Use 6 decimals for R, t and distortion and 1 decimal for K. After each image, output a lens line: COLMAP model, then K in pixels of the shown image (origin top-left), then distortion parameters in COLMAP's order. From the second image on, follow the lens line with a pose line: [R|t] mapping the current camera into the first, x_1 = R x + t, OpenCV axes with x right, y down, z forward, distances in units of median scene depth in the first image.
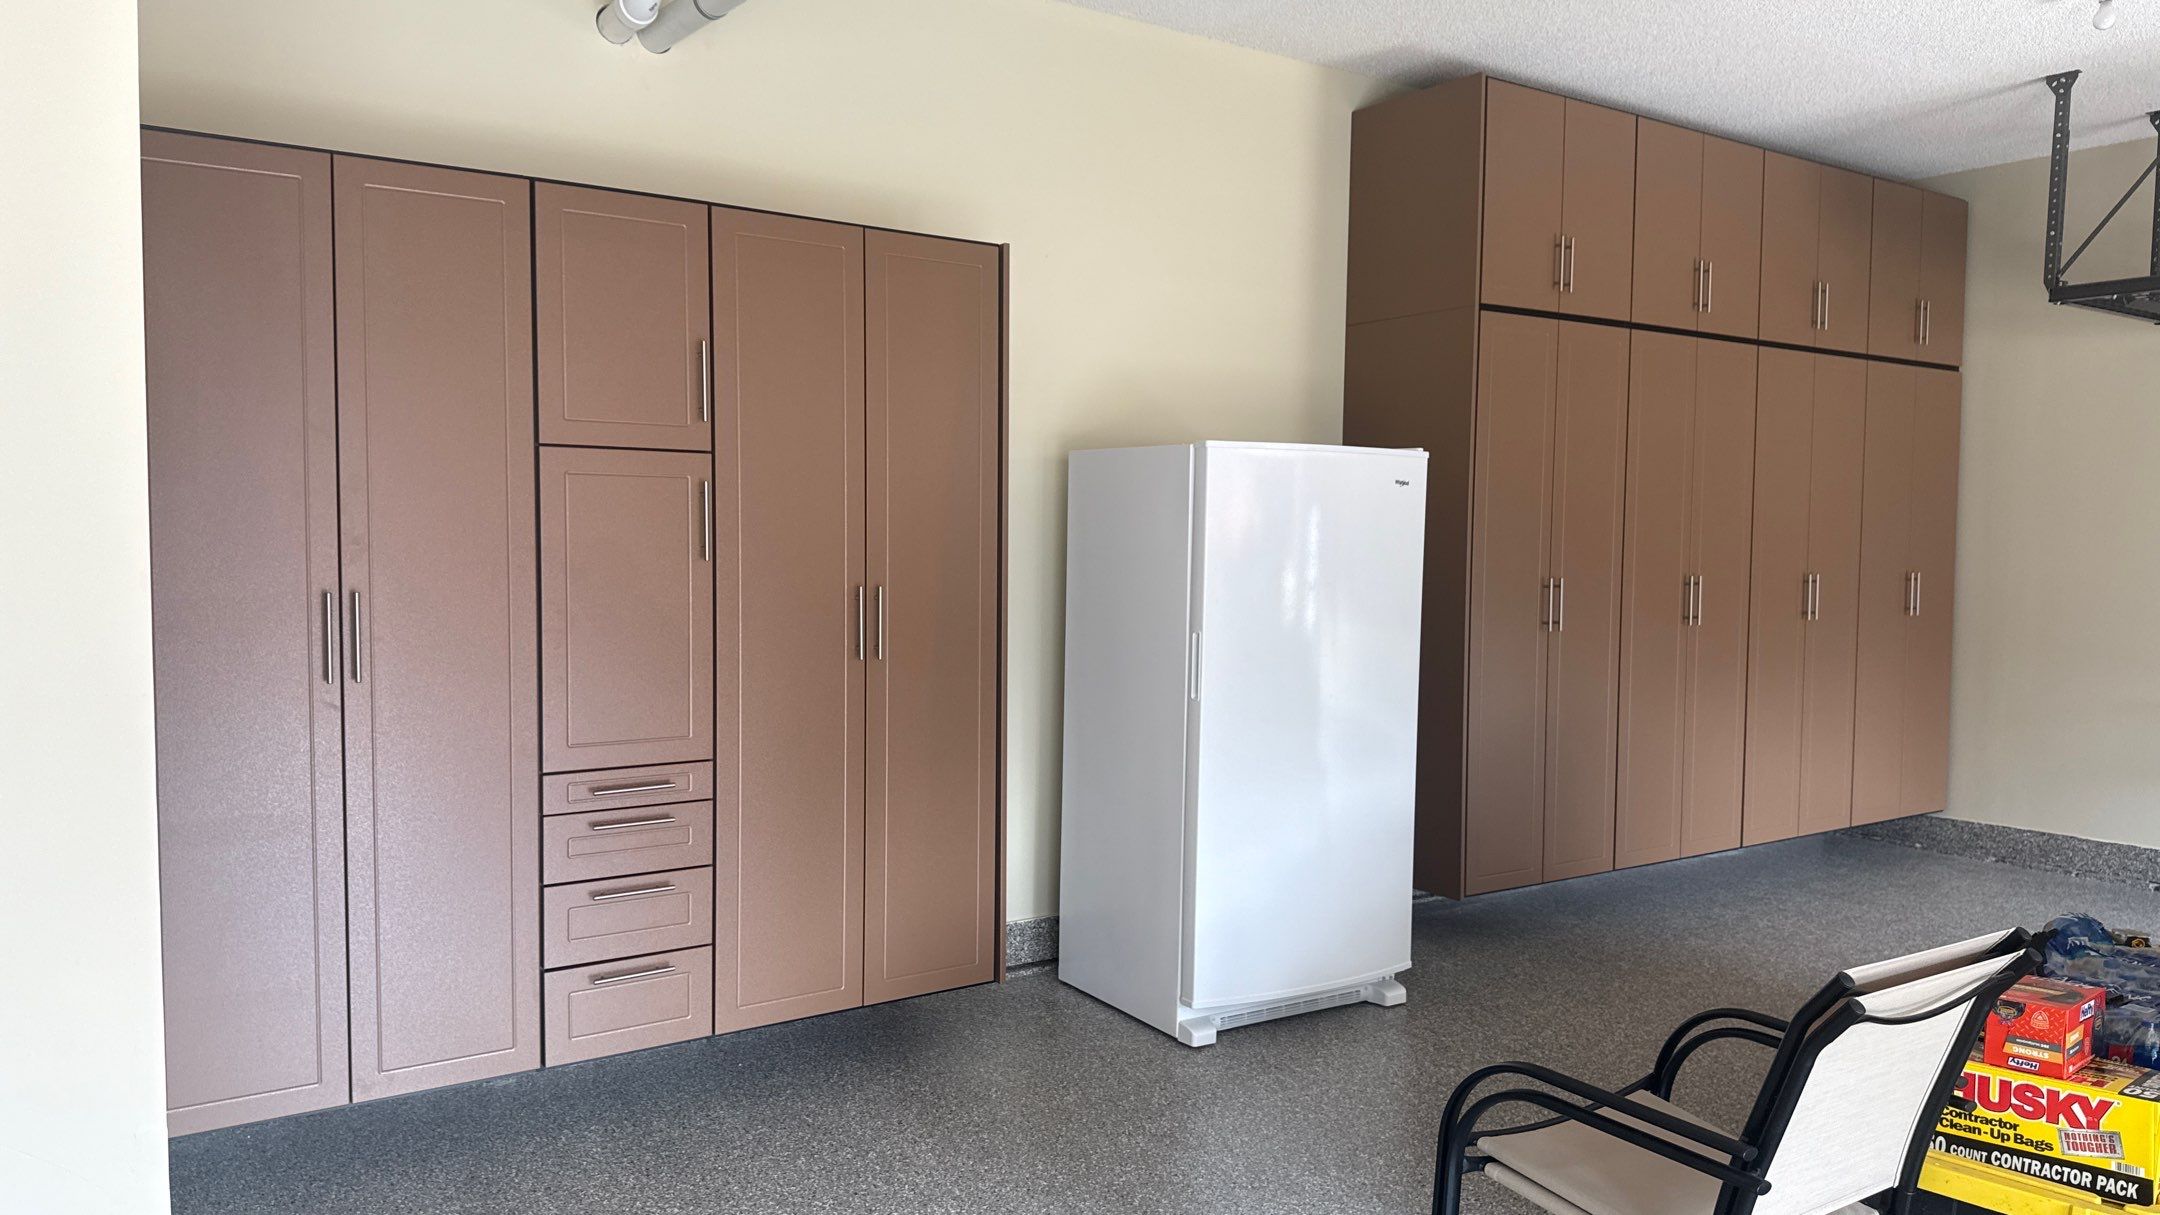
lens RADIAL K [[1488.1, 0, 1069.6], [0, 1488.1, 602.9], [0, 0, 1]] dist [0.054526, -0.078306]
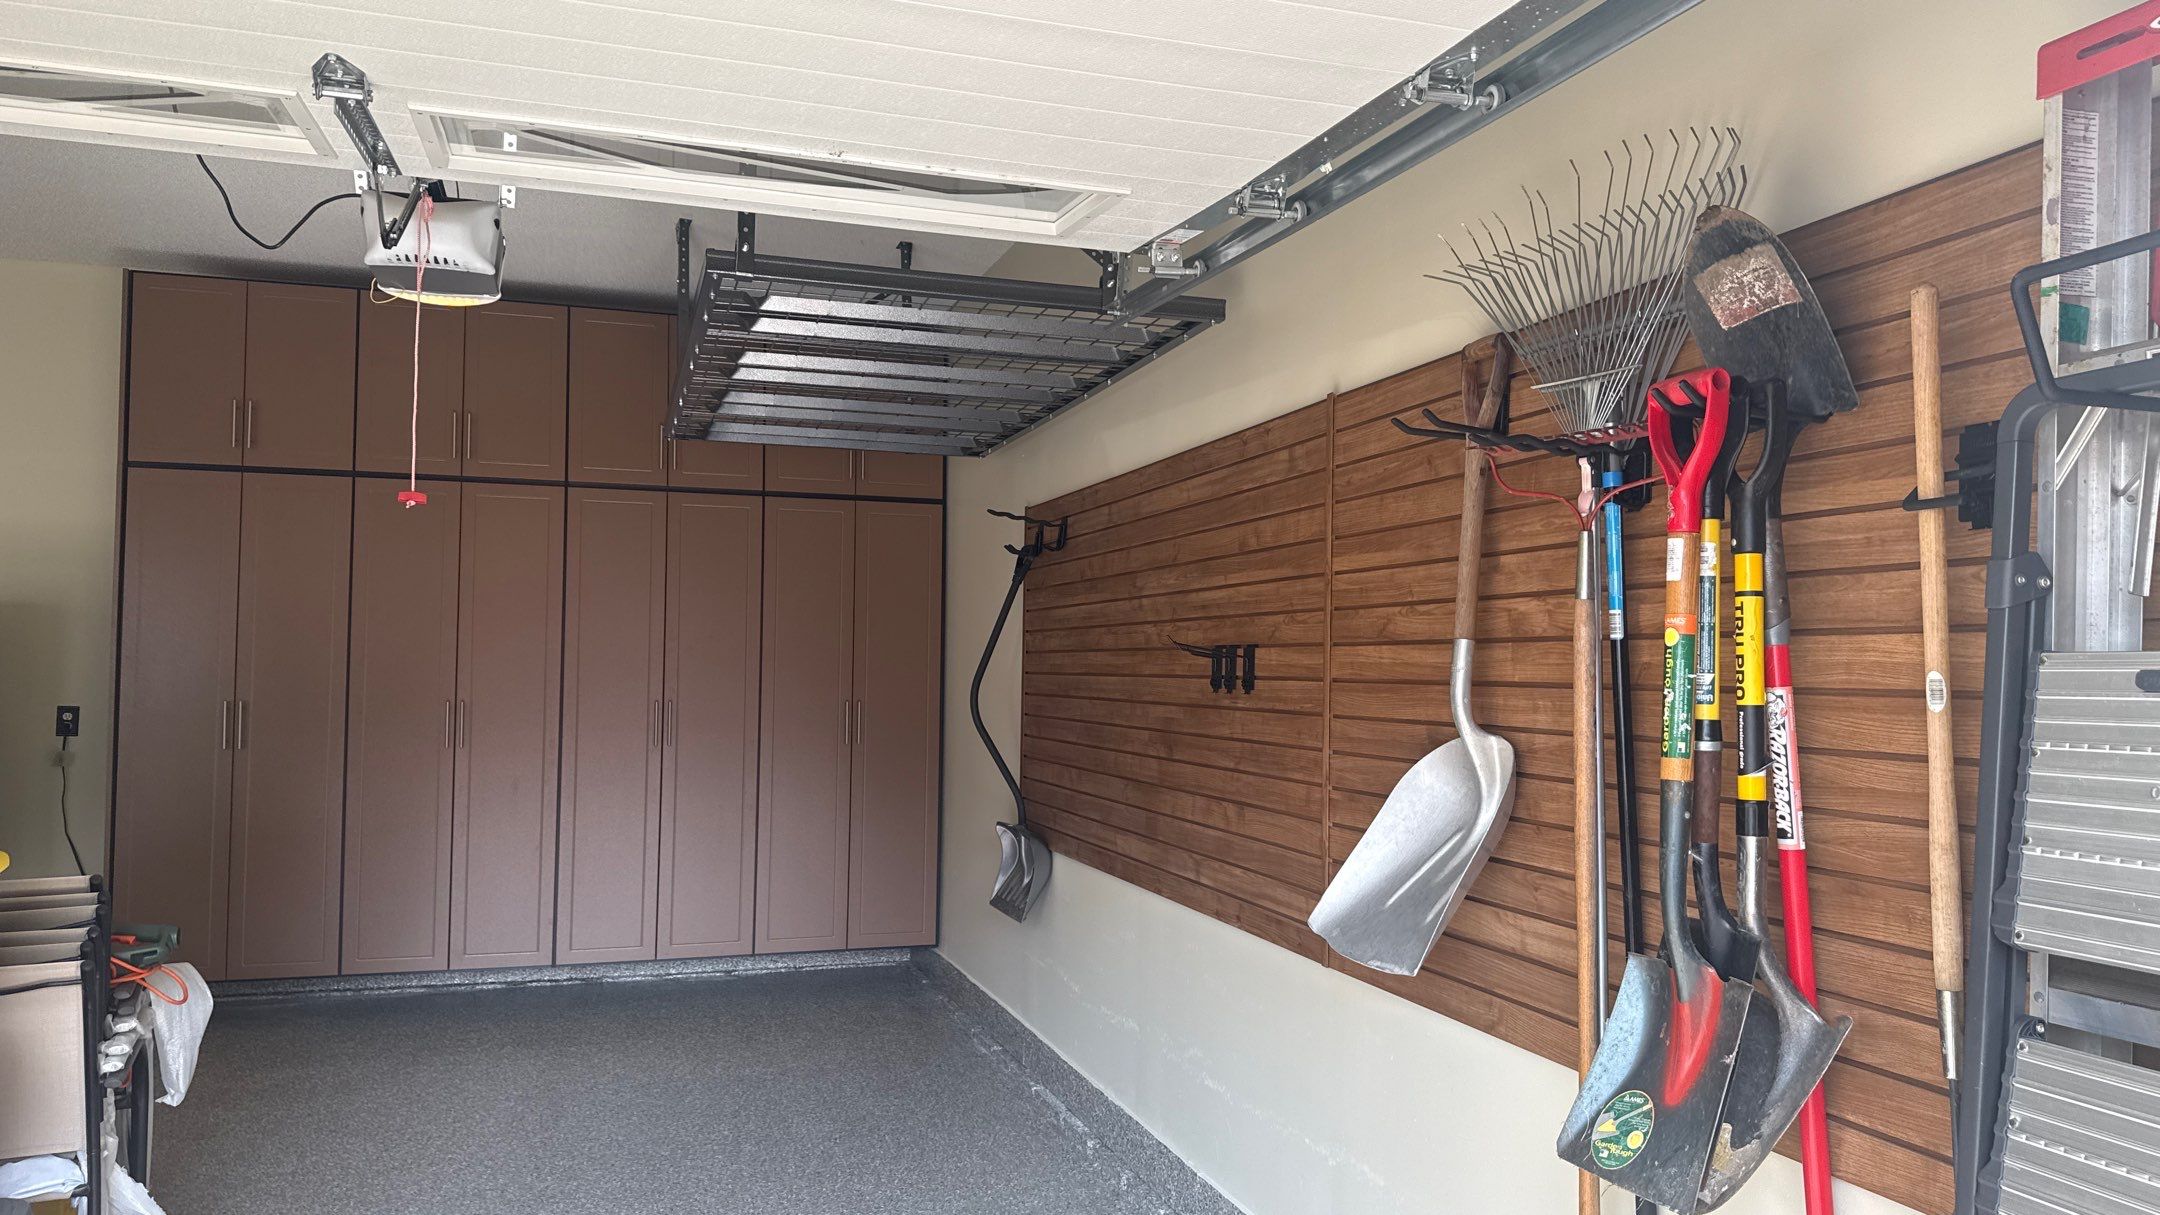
lens RADIAL K [[1488.1, 0, 1081.5], [0, 1488.1, 599.0], [0, 0, 1]] dist [0.054526, -0.078306]
pose [[0.965118, -0.010021, -0.261624, 1.426642], [-0.017005, 0.994758, -0.100835, 0.012837], [0.261263, 0.101767, 0.959888, 0.110513]]
